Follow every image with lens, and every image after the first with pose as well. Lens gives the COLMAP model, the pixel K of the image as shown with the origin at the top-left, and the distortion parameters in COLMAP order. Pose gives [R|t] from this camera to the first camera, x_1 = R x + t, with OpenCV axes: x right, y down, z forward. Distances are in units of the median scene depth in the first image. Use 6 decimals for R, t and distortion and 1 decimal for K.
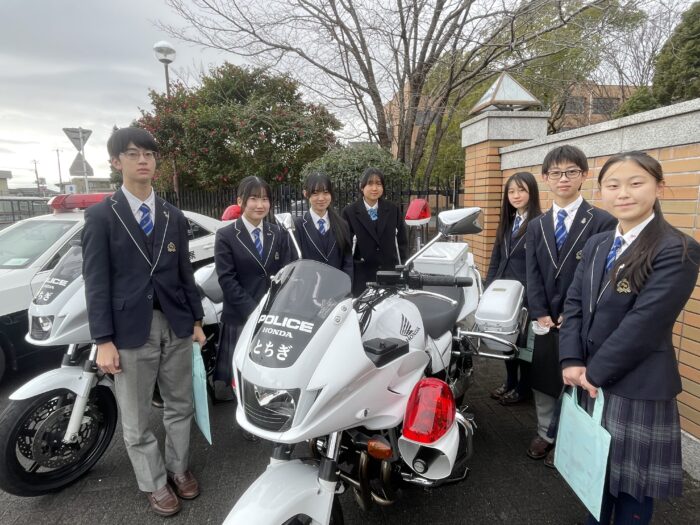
lens RADIAL K [[396.2, 0, 348.8], [0, 396.2, 261.7], [0, 0, 1]] dist [0.007818, -0.004908]
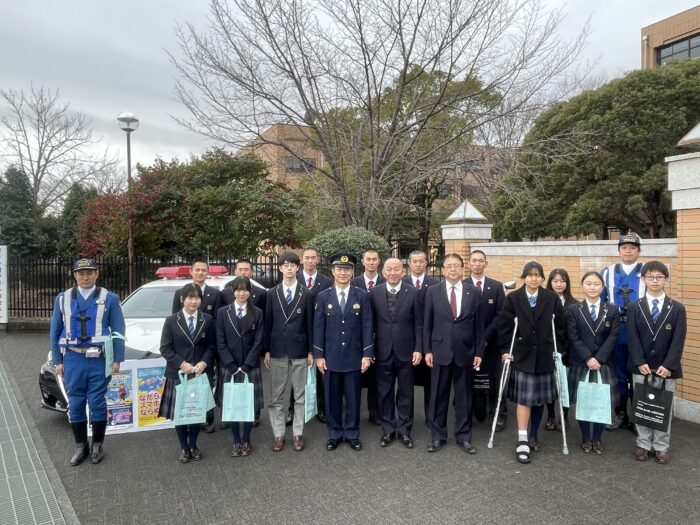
lens RADIAL K [[519.1, 0, 345.4], [0, 519.1, 260.1], [0, 0, 1]] dist [0.008154, -0.002530]
pose [[0.947477, 0.007623, 0.319733, -0.523488], [0.037132, 0.990333, -0.133647, 0.047020], [-0.317661, 0.138500, 0.938035, -0.588467]]
